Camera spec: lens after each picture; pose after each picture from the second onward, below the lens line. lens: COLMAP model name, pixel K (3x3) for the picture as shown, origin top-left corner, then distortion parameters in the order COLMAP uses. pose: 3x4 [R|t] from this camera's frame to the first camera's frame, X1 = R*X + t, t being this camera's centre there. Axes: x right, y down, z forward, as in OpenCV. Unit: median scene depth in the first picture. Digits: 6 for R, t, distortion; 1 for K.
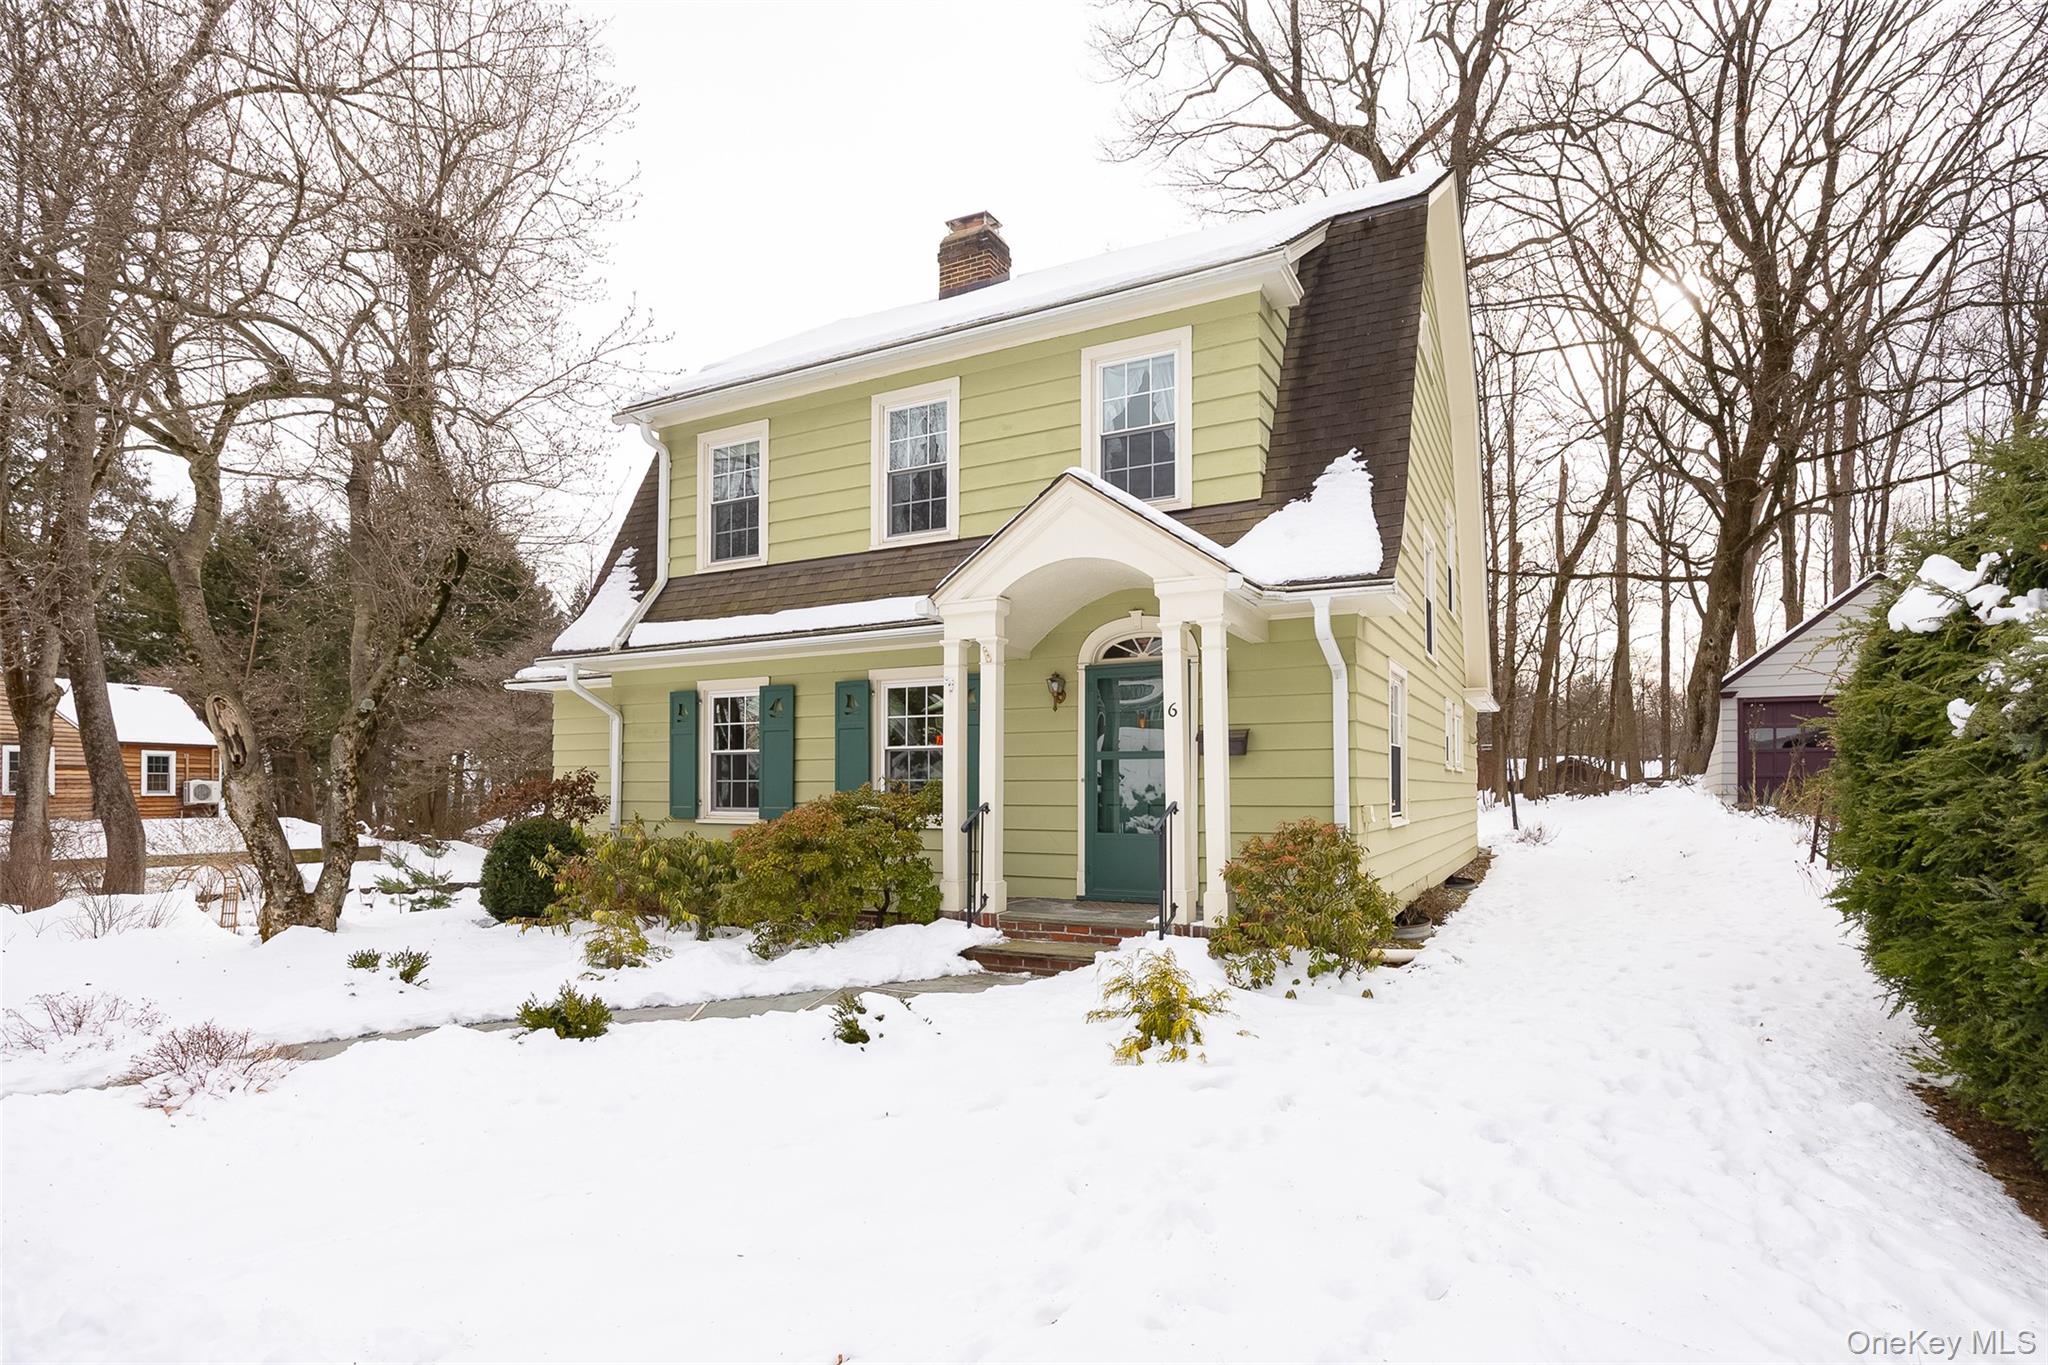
lens RADIAL K [[985.4, 0, 1027.1], [0, 985.4, 802.5], [0, 0, 1]] dist [-0.003360, -0.000302]
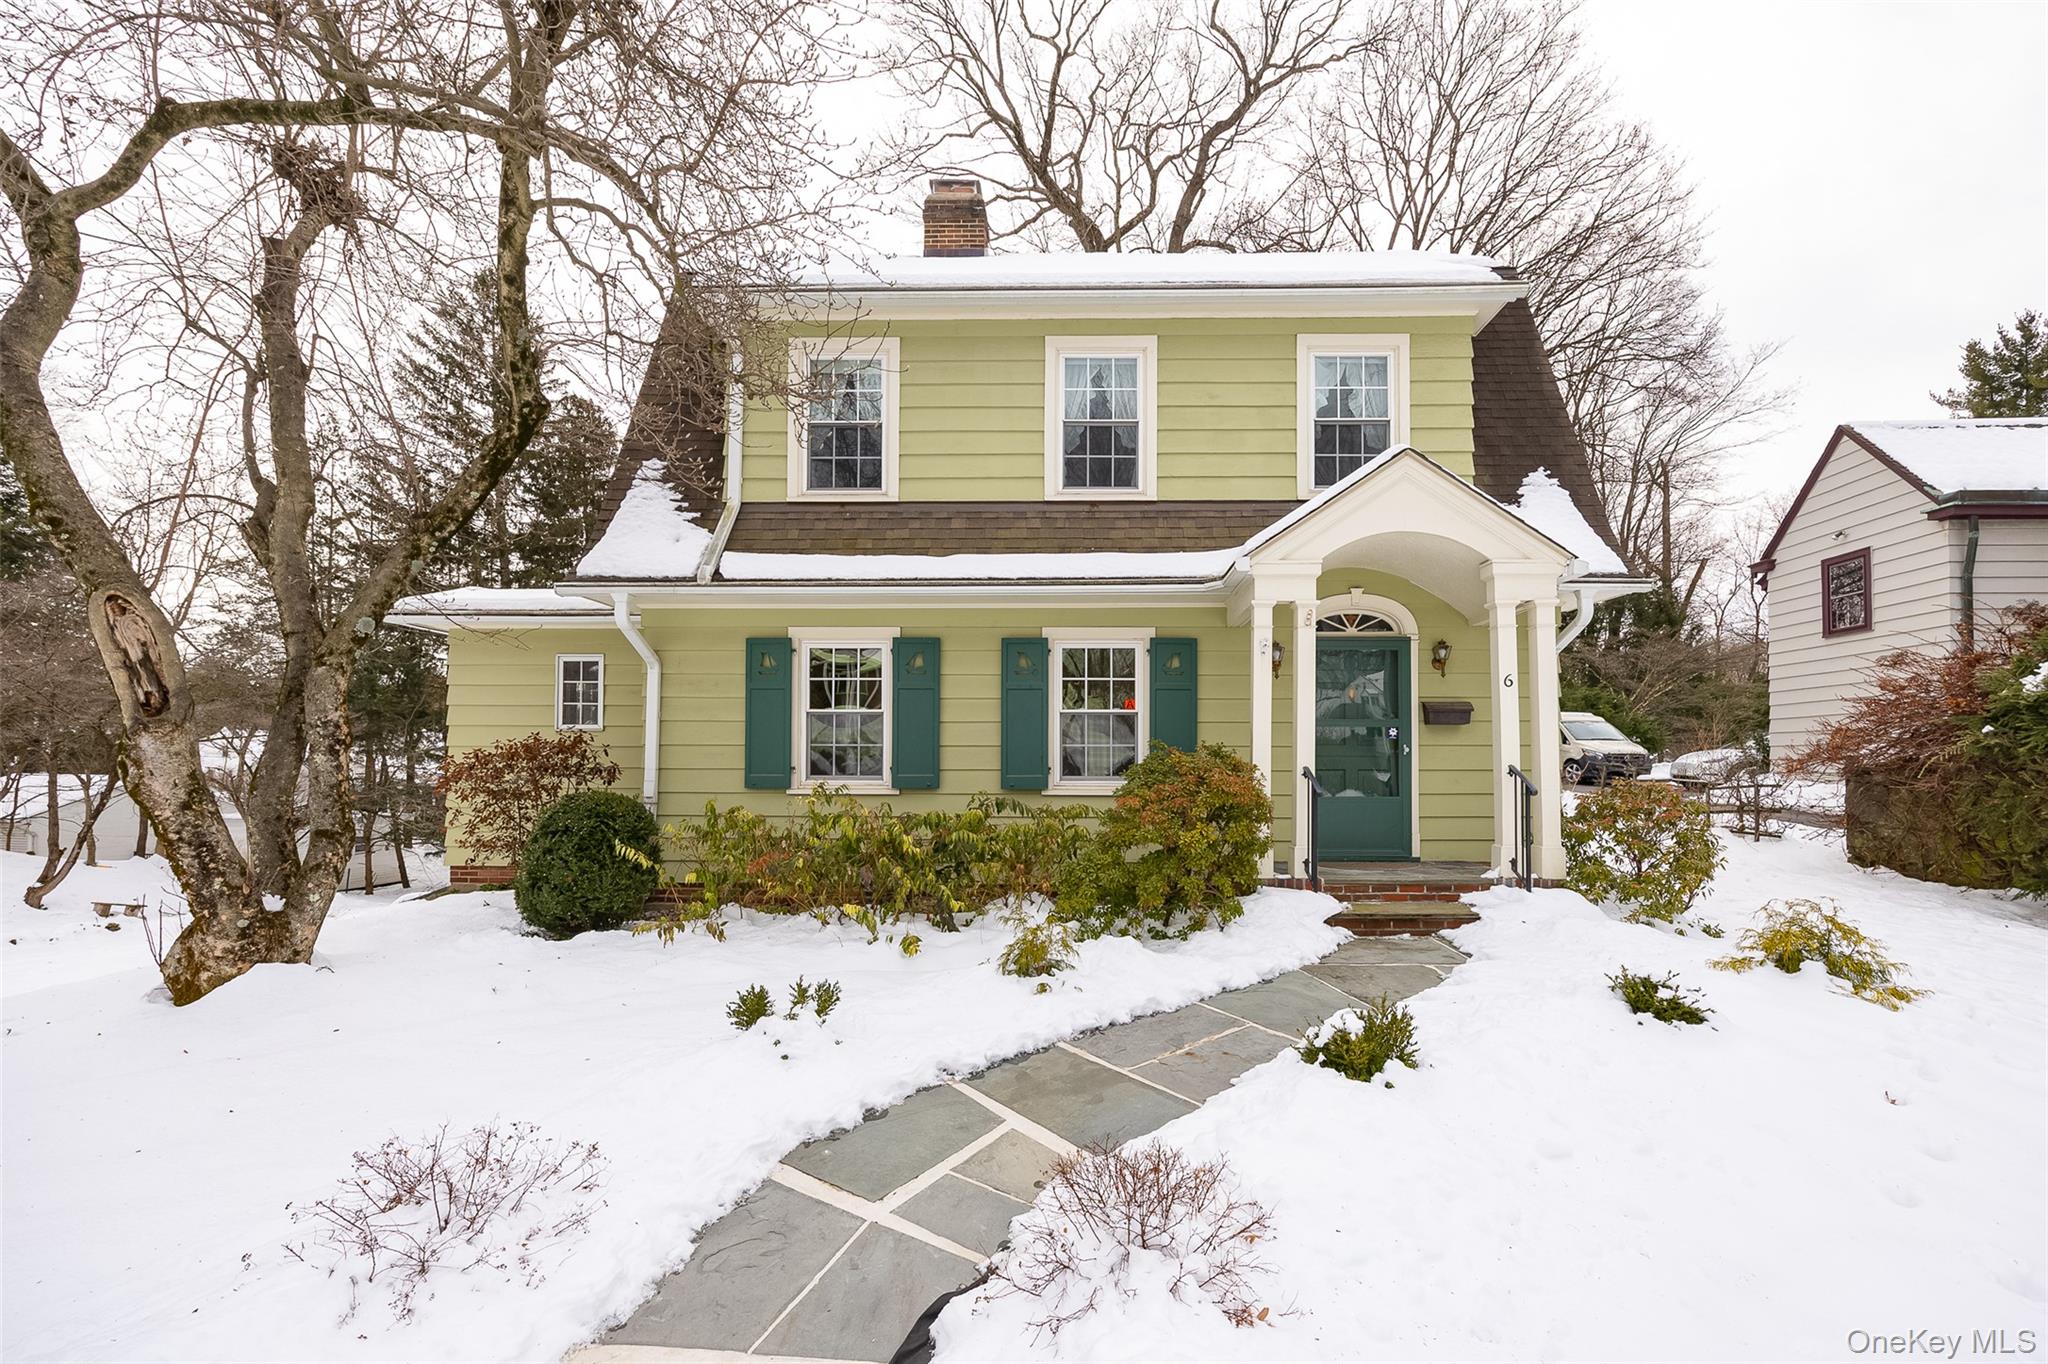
lens RADIAL K [[862.2, 0, 1026.5], [0, 862.2, 757.6], [0, 0, 1]] dist [0.008996, -0.000015]
pose [[0.898061, 0.003049, 0.439860, -0.531494], [0.003859, 0.999883, -0.014810, 0.002065], [-0.439854, 0.014998, 0.897944, 0.267976]]
